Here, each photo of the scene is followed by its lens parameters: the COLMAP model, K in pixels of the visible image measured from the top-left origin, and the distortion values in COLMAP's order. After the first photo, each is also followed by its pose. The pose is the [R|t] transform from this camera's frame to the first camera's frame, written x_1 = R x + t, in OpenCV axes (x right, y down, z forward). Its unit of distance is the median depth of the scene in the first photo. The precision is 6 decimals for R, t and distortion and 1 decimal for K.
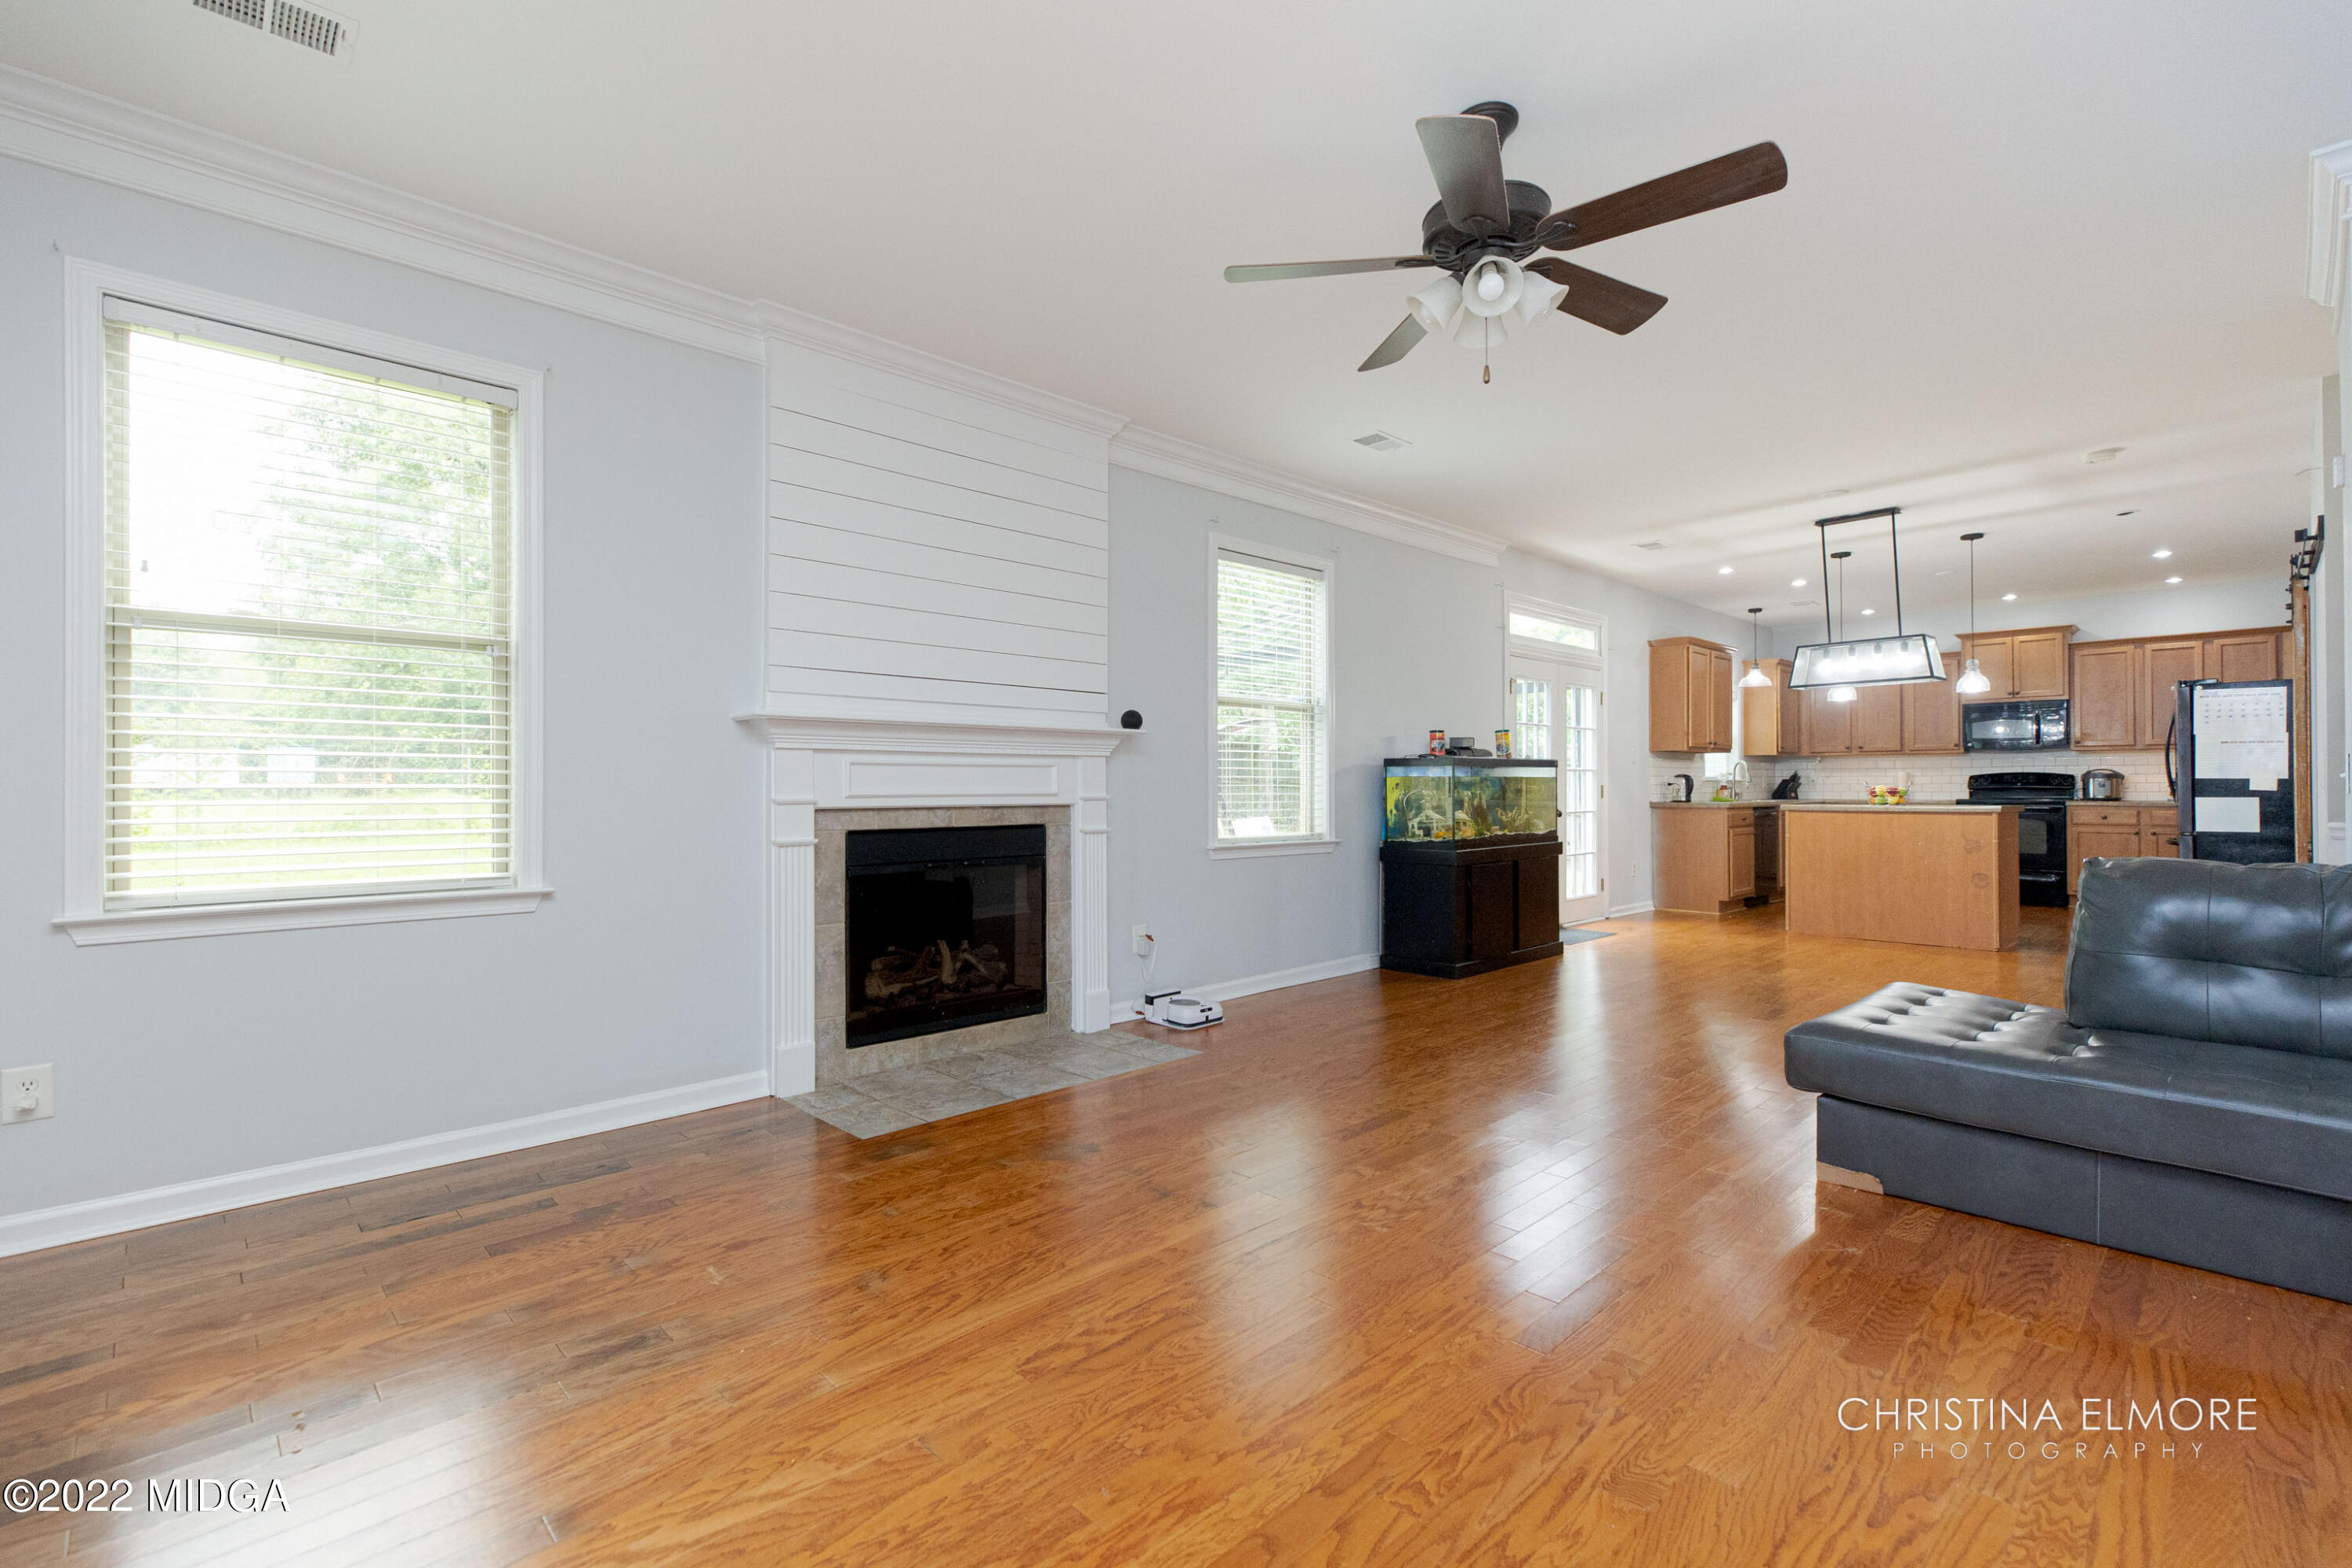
lens RADIAL K [[1056.4, 0, 1173.2], [0, 1056.4, 776.1], [0, 0, 1]] dist [0.001808, 0.000421]
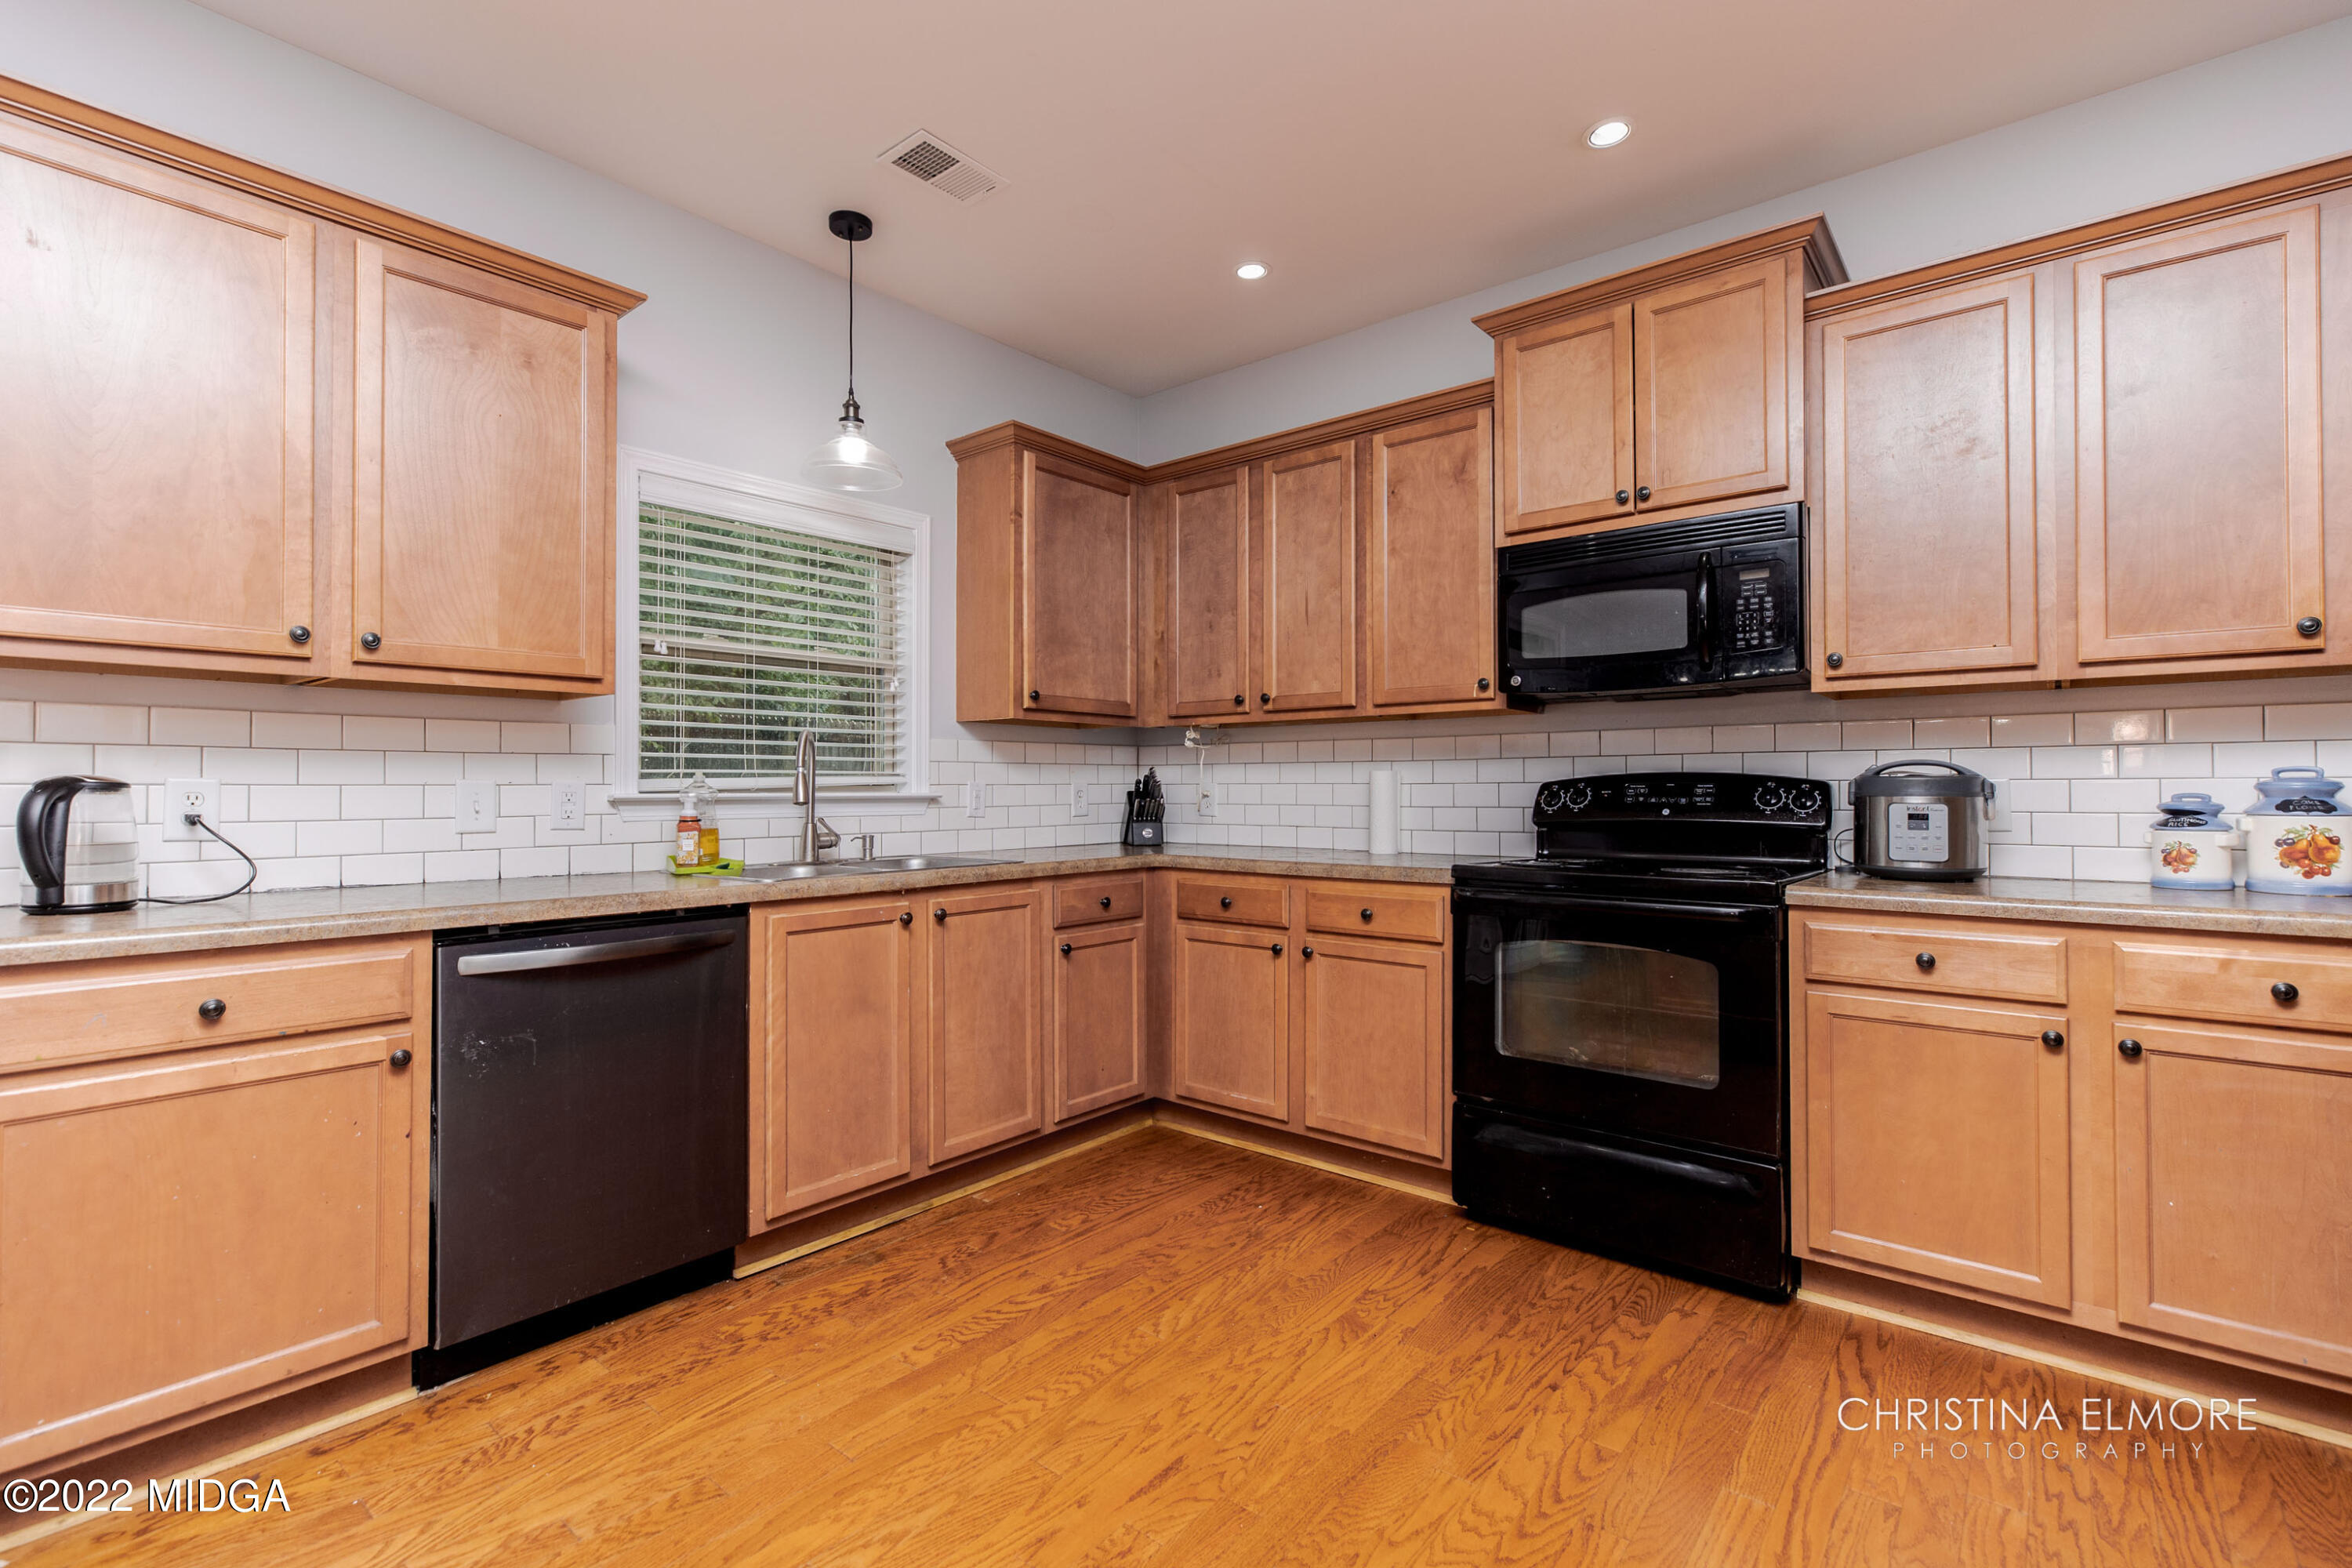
lens RADIAL K [[1056.4, 0, 1173.2], [0, 1056.4, 776.1], [0, 0, 1]] dist [0.001808, 0.000421]
pose [[0.995075, 0.002840, 0.099089, 1.357889], [-0.002623, 0.999994, -0.002325, -0.003473], [-0.099095, 0.002054, 0.995076, 1.539506]]
